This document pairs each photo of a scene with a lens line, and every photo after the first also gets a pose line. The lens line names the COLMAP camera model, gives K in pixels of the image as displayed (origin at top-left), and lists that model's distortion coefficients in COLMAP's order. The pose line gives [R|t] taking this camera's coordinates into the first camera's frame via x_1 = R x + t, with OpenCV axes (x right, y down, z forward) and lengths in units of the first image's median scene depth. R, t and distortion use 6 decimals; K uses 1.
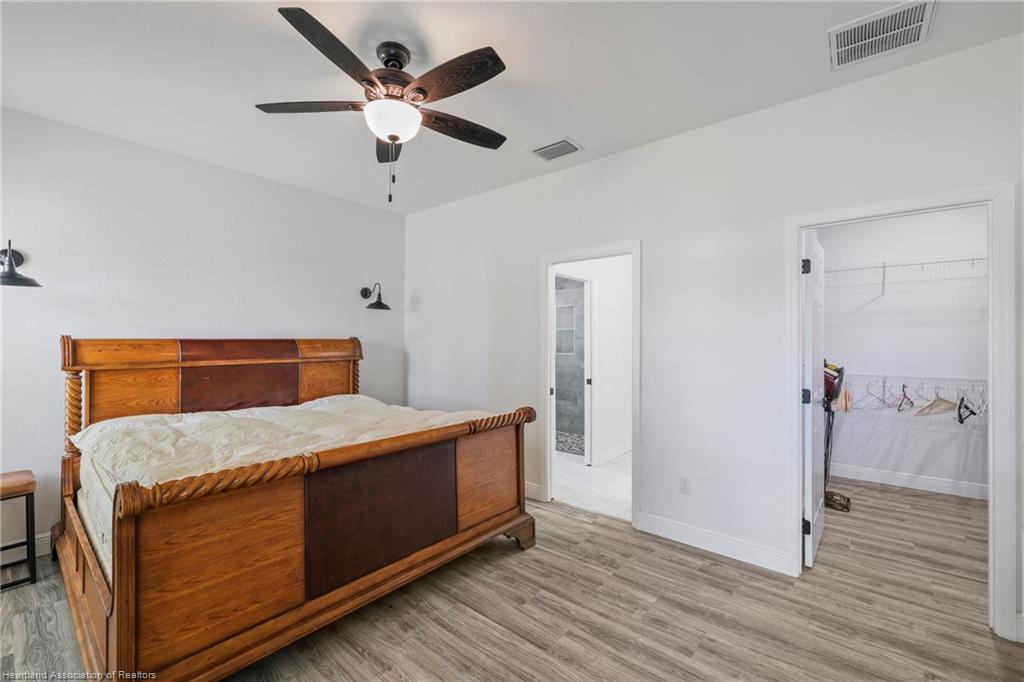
lens RADIAL K [[427.9, 0, 512.0], [0, 427.9, 341.0], [0, 0, 1]] dist [-0.000005, 0.000784]
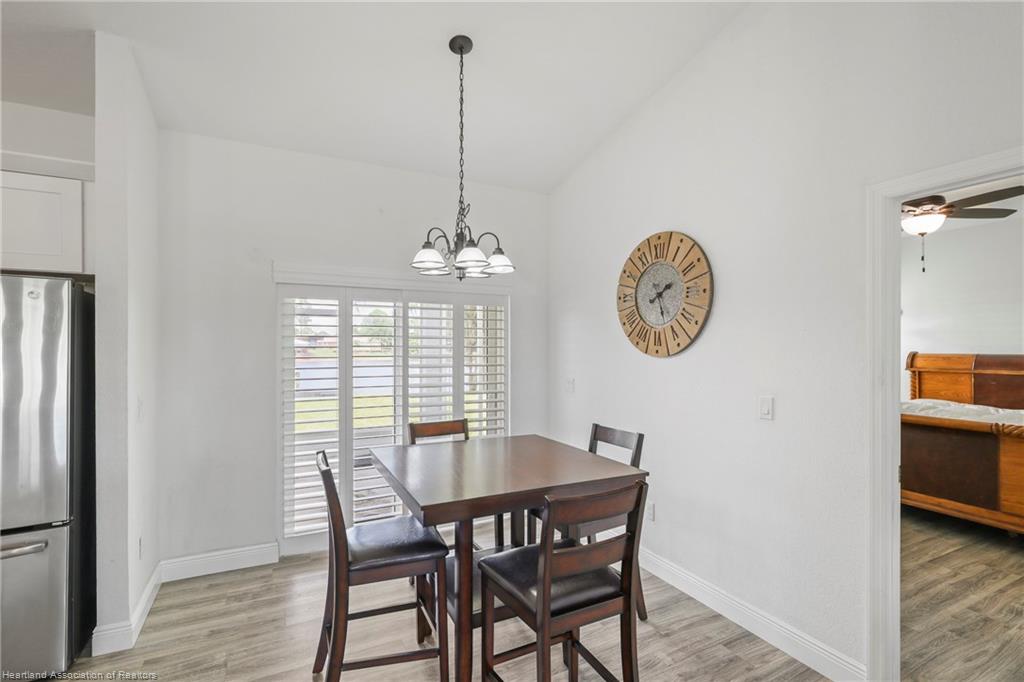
lens RADIAL K [[475.8, 0, 512.1], [0, 475.8, 349.6], [0, 0, 1]] dist [0.004737, 0.000942]
pose [[-0.390284, 0.006185, -0.920674, 1.610410], [-0.004348, 0.999954, 0.008561, -0.033322], [0.920684, 0.007344, -0.390239, 0.210023]]
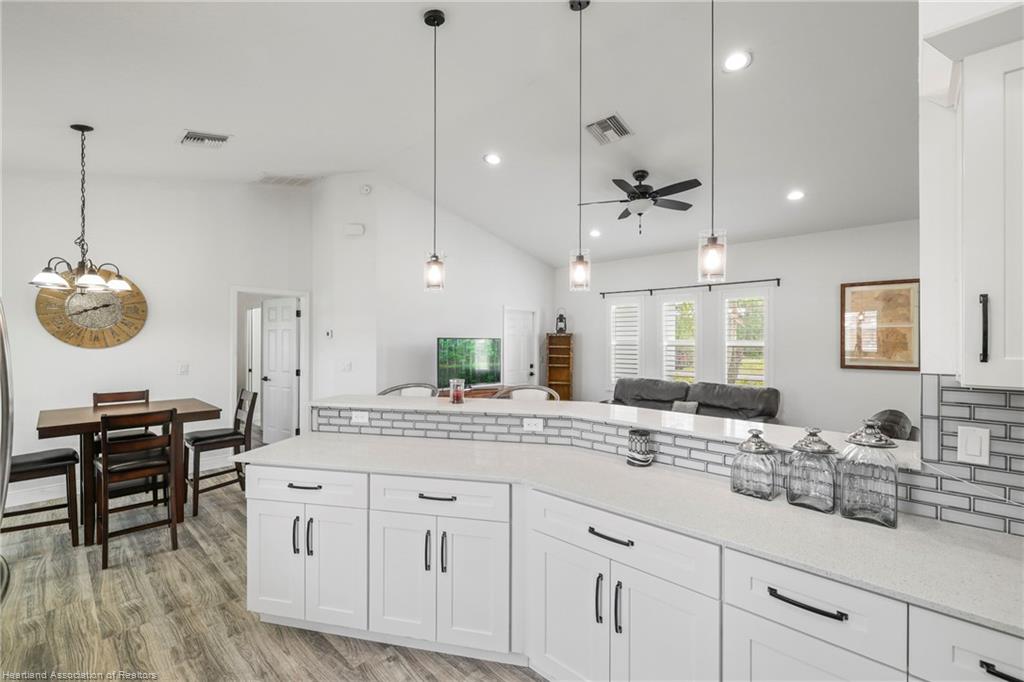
lens RADIAL K [[427.9, 0, 512.0], [0, 427.9, 341.0], [0, 0, 1]] dist [-0.000005, 0.000784]
pose [[0.998209, 0.003150, -0.059738, 2.086352], [-0.003204, 0.999995, -0.000810, -0.037662], [0.059735, 0.001000, 0.998214, -1.477860]]
